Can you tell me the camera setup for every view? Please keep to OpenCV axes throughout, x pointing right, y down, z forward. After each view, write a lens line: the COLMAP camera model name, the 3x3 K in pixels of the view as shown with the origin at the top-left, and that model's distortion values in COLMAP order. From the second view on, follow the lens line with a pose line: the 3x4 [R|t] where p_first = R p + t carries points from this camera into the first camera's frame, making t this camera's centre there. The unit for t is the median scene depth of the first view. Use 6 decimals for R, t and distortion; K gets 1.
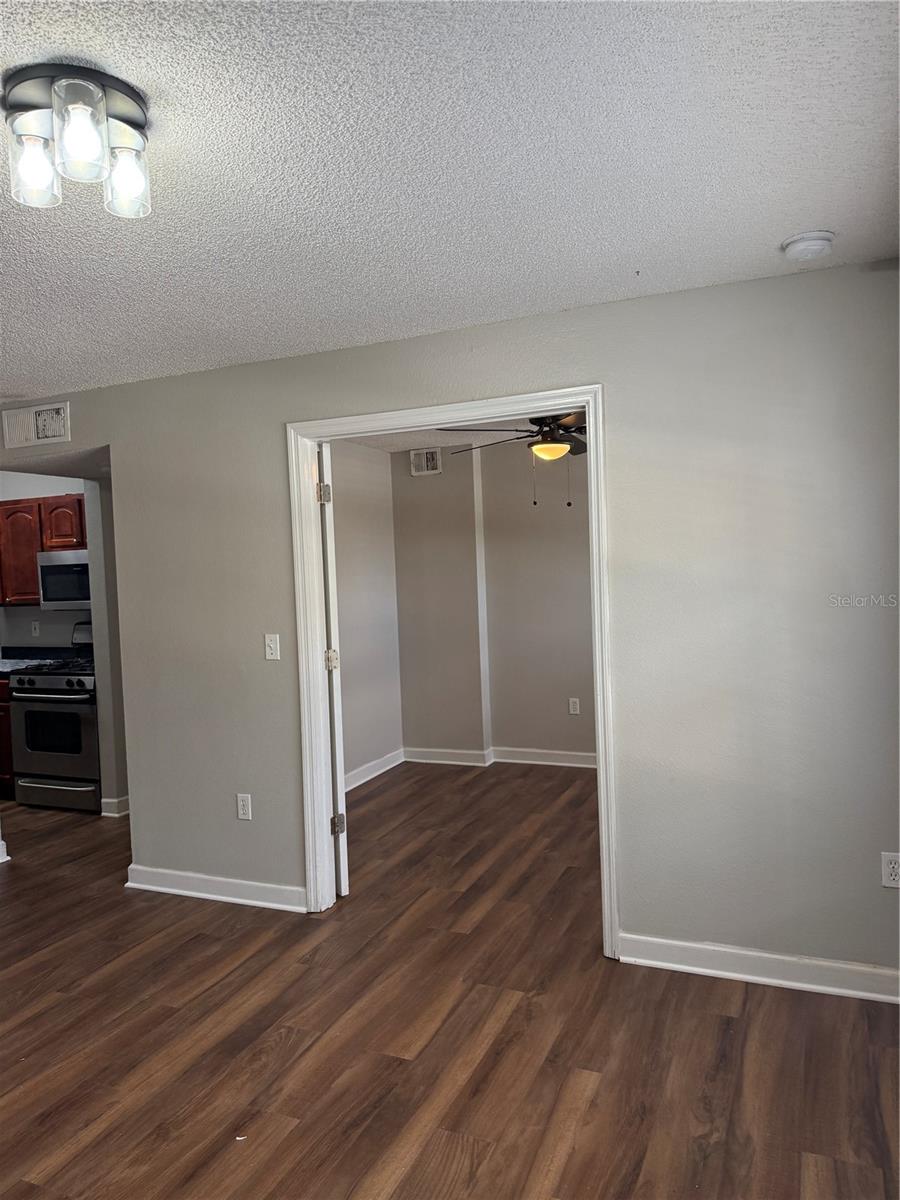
lens RADIAL K [[835.0, 0, 448.0], [0, 835.0, 603.1], [0, 0, 1]] dist [-0.004281, -0.016480]
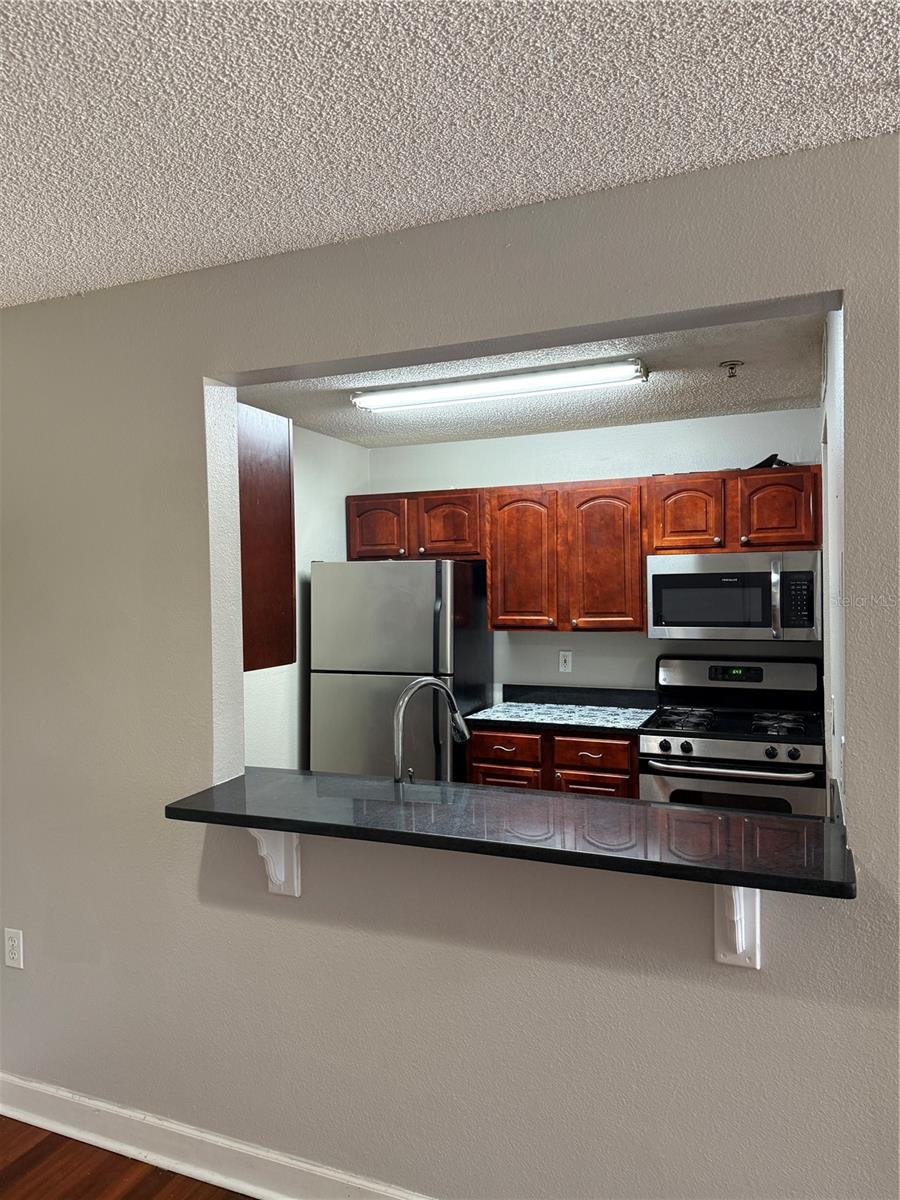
lens RADIAL K [[833.4, 0, 450.0], [0, 833.4, 600.0], [0, 0, 1]] dist [0.103621, -0.003084]
pose [[0.999698, 0.022903, -0.008943, -0.918168], [-0.023158, 0.999294, -0.029580, 0.001455], [0.008259, 0.029778, 0.999522, 0.424867]]
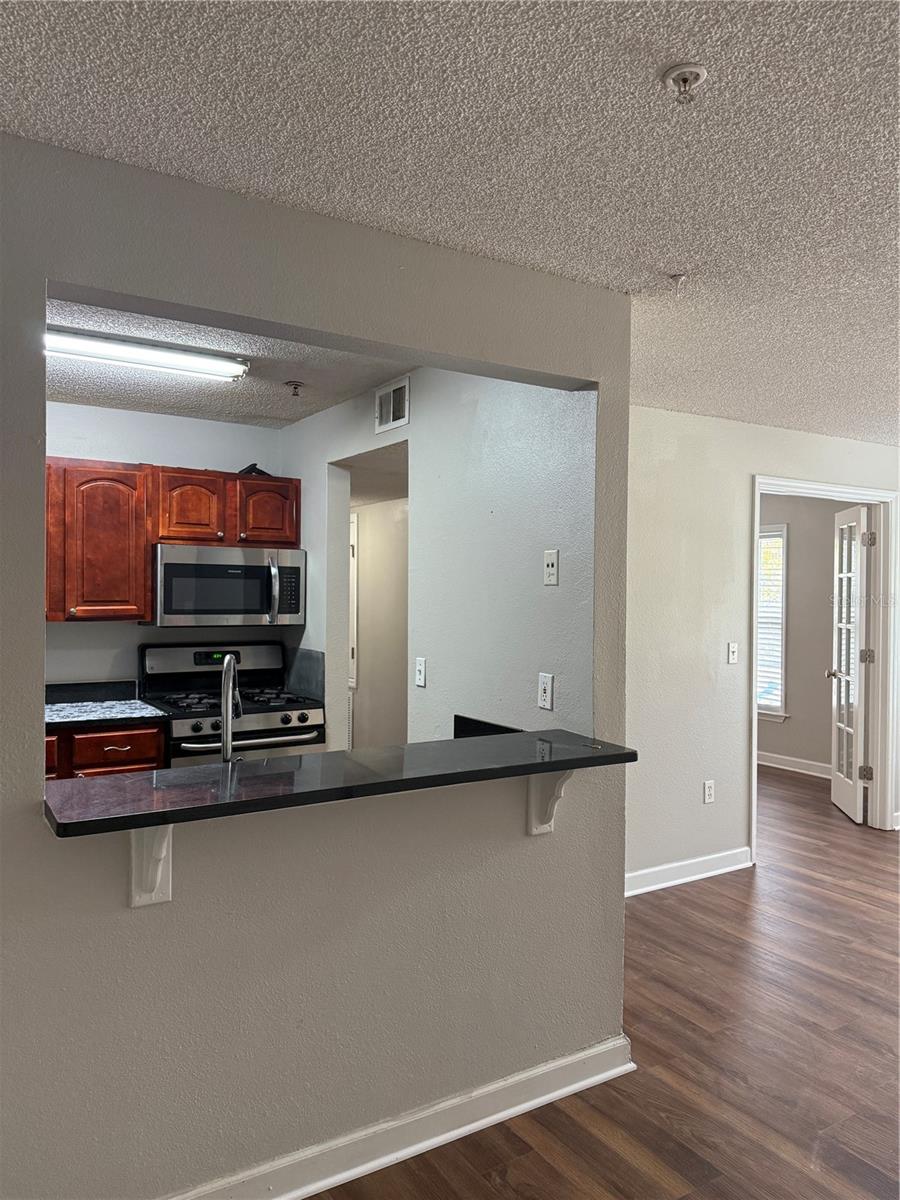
lens RADIAL K [[832.8, 0, 446.9], [0, 832.8, 599.7], [0, 0, 1]] dist [0.064343, -0.091532]
pose [[0.576764, 0.034982, 0.816161, -1.306981], [0.003024, 0.998984, -0.044955, 0.025953], [-0.816905, 0.028396, 0.576073, 0.563590]]
